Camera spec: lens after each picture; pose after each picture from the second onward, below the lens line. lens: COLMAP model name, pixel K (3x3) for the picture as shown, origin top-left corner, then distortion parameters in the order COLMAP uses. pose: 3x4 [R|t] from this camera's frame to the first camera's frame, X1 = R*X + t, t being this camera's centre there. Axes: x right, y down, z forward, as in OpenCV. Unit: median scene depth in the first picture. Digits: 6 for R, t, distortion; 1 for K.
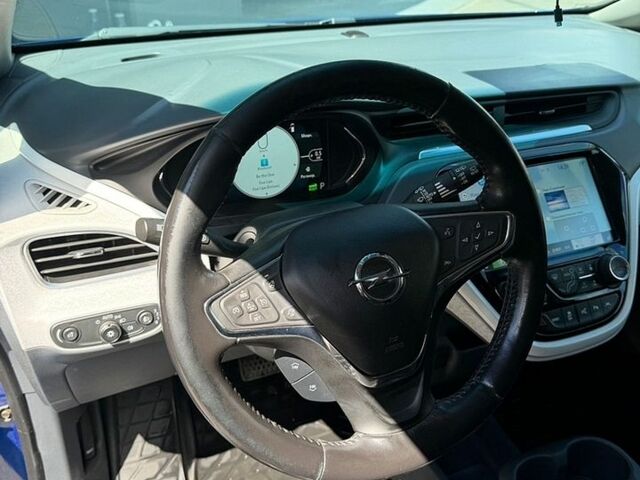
lens RADIAL K [[604.6, 0, 321.5], [0, 604.6, 241.9], [0, 0, 1]] dist [-0.016846, 0.000000]
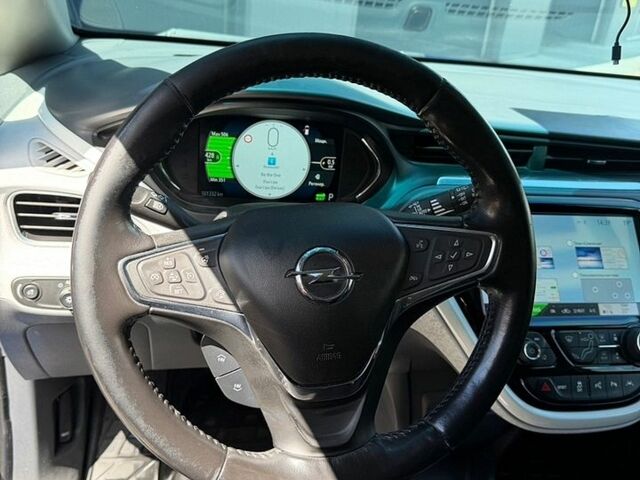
lens RADIAL K [[604.6, 0, 320.0], [0, 604.6, 245.8], [0, 0, 1]] dist [-0.016846, 0.000000]
pose [[0.974724, 0.169693, -0.145316, 0.160978], [-0.181399, 0.980814, -0.071406, 0.062167], [0.130410, 0.095962, 0.986805, 0.088415]]
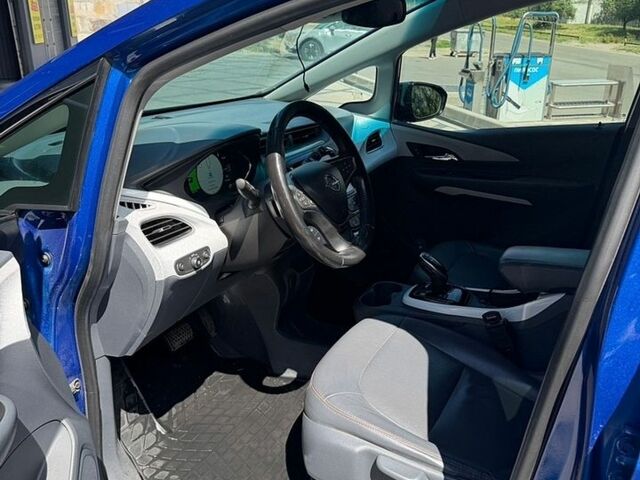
lens RADIAL K [[604.6, 0, 318.8], [0, 604.6, 239.0], [0, 0, 1]] dist [-0.016846, 0.000000]
pose [[0.759015, -0.227397, 0.610071, -1.143009], [0.330785, 0.941764, -0.060511, 0.308413], [-0.560783, 0.247731, 0.790033, -0.660899]]
